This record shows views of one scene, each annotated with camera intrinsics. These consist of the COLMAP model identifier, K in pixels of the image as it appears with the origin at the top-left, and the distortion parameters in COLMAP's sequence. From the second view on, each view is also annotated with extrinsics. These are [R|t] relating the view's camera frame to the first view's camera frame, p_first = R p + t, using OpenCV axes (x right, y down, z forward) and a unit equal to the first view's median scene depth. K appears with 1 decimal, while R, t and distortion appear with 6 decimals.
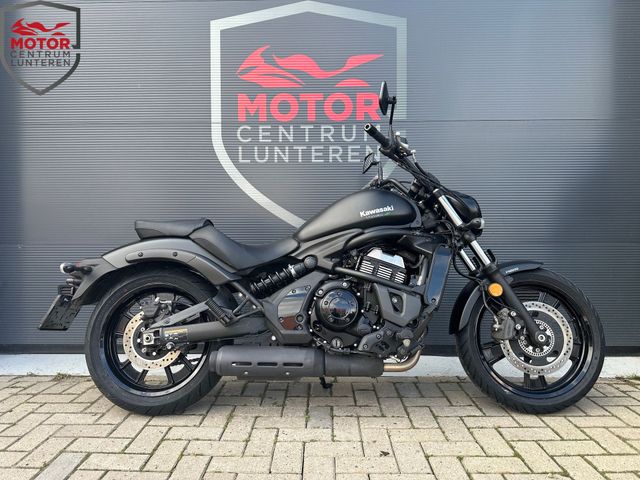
lens RADIAL K [[451.6, 0, 317.9], [0, 451.6, 243.3], [0, 0, 1]] dist [0.034795, -0.046880]
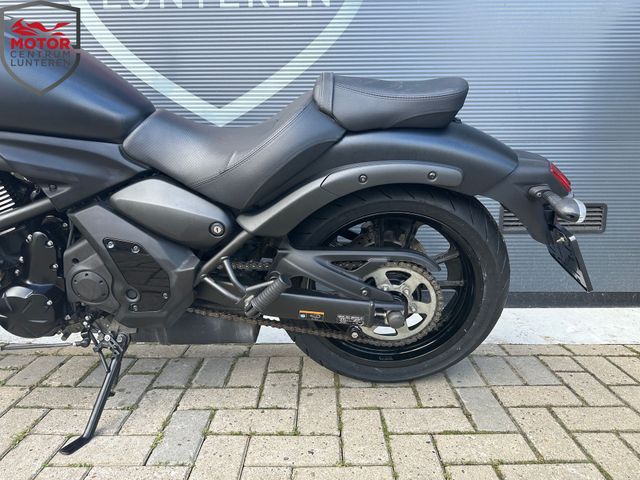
lens RADIAL K [[451.6, 0, 318.9], [0, 451.6, 237.8], [0, 0, 1]] dist [0.034795, -0.046880]
pose [[0.999965, -0.004841, 0.006789, 0.165481], [0.003729, 0.987871, 0.155234, 0.052184], [-0.007458, -0.155203, 0.987854, 0.467257]]
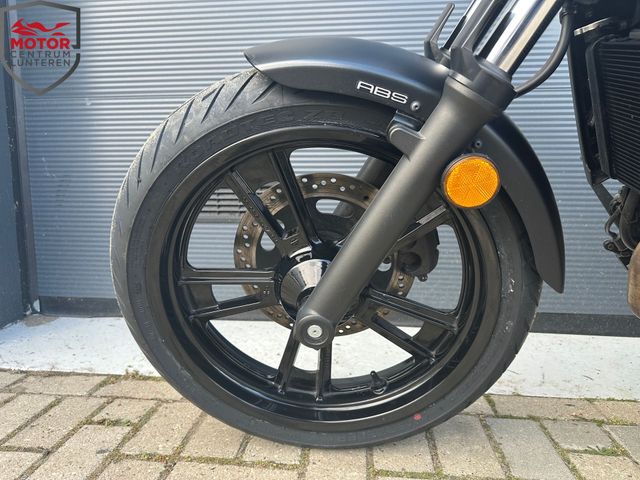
lens RADIAL K [[451.6, 0, 313.5], [0, 451.6, 237.3], [0, 0, 1]] dist [0.034795, -0.046880]
pose [[0.995680, 0.012898, -0.091953, -0.529943], [-0.002101, 0.993181, 0.116566, 0.135064], [0.092829, -0.115870, 0.988917, 0.752794]]
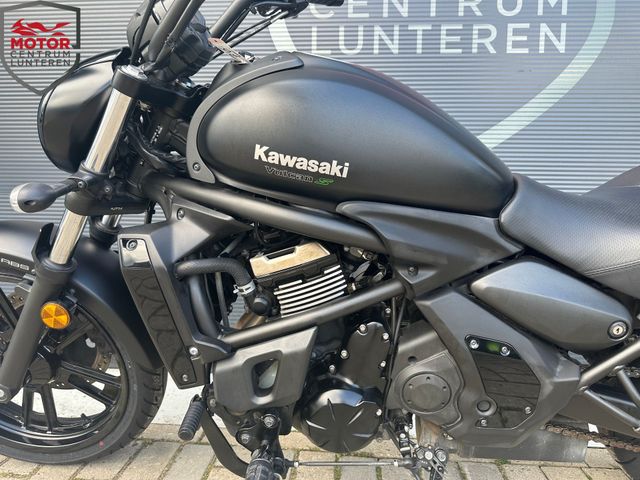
lens RADIAL K [[451.6, 0, 319.2], [0, 451.6, 240.7], [0, 0, 1]] dist [0.034795, -0.046880]
pose [[0.998313, 0.022723, -0.053438, -0.183078], [-0.018588, 0.996886, 0.076636, 0.019379], [0.055013, -0.075514, 0.995626, 0.573567]]
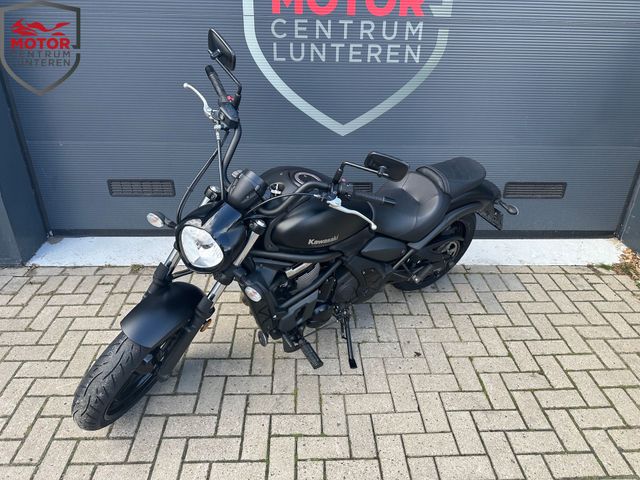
lens RADIAL K [[451.6, 0, 321.1], [0, 451.6, 236.3], [0, 0, 1]] dist [0.034795, -0.046880]
pose [[0.998182, -0.006999, 0.059866, -0.191668], [-0.020897, 0.891447, 0.452643, -0.404586], [-0.056535, -0.453071, 0.889680, -0.054736]]
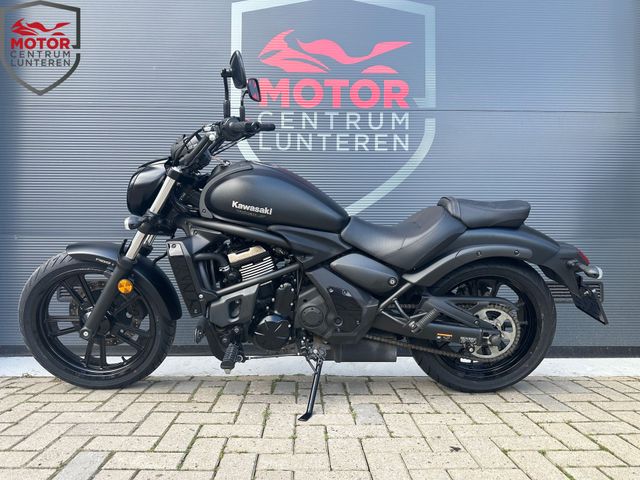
lens RADIAL K [[451.6, 0, 317.0], [0, 451.6, 244.0], [0, 0, 1]] dist [0.034795, -0.046880]
pose [[0.999043, 0.009340, 0.042731, -0.132161], [-0.007003, 0.998488, -0.054517, 0.096134], [-0.043176, 0.054165, 0.997598, 0.094441]]
